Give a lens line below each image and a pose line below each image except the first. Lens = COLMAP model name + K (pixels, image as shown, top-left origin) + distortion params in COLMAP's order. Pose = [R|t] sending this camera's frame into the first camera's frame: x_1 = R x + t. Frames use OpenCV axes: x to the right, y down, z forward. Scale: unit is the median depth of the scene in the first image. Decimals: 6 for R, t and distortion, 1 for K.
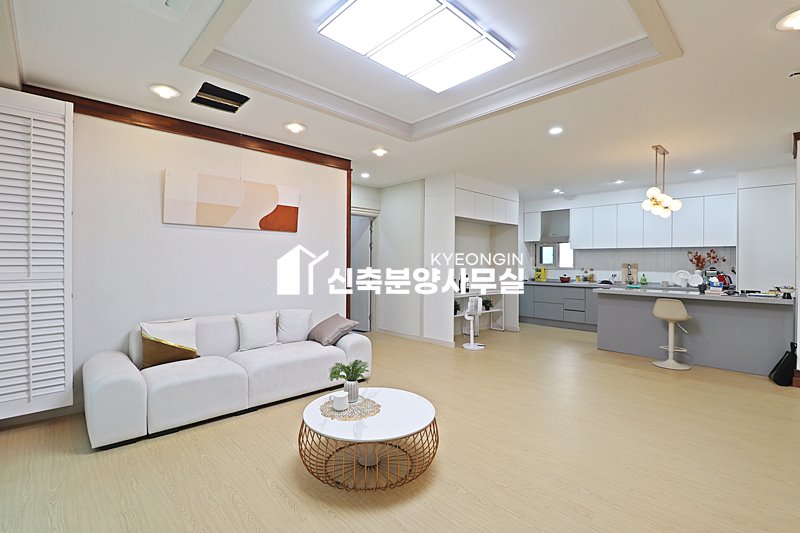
lens RADIAL K [[369.3, 0, 402.4], [0, 369.3, 264.0], [0, 0, 1]] dist [-0.009624, -0.006849]
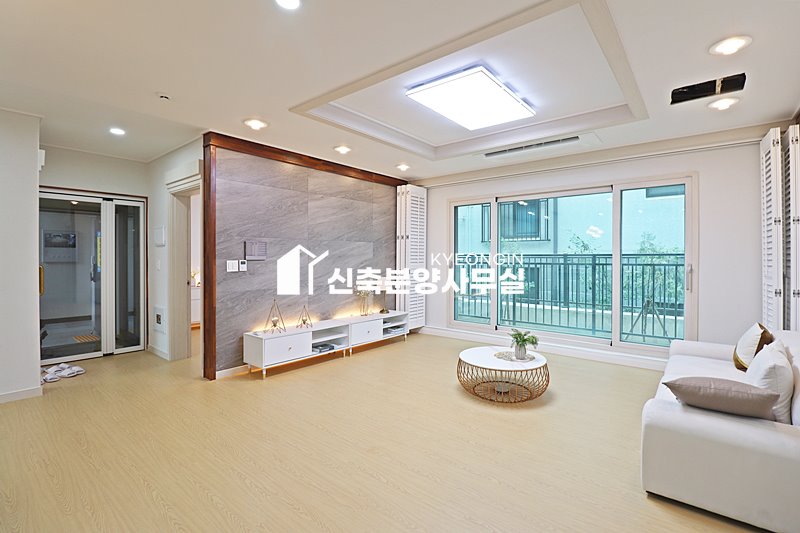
lens RADIAL K [[369.3, 0, 403.3], [0, 369.3, 259.9], [0, 0, 1]] dist [-0.009624, -0.006849]
pose [[-0.991168, -0.006477, -0.132453, 0.223960], [-0.007949, 0.999912, 0.010586, -0.010577], [0.132373, 0.011546, -0.991133, 1.044805]]
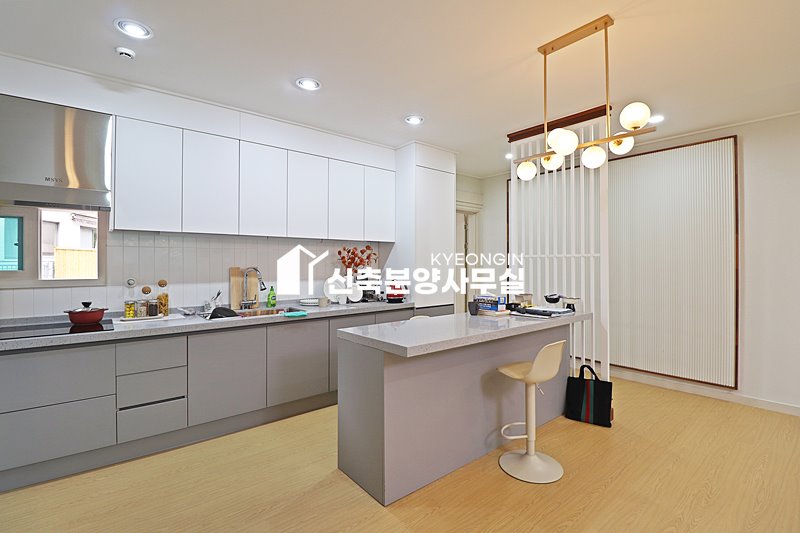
lens RADIAL K [[369.3, 0, 405.2], [0, 369.3, 261.8], [0, 0, 1]] dist [-0.009624, -0.006849]
pose [[0.056197, -0.006042, 0.998401, 0.168701], [0.001764, 0.999981, 0.005953, -0.013276], [-0.998418, 0.001427, 0.056207, 0.948280]]
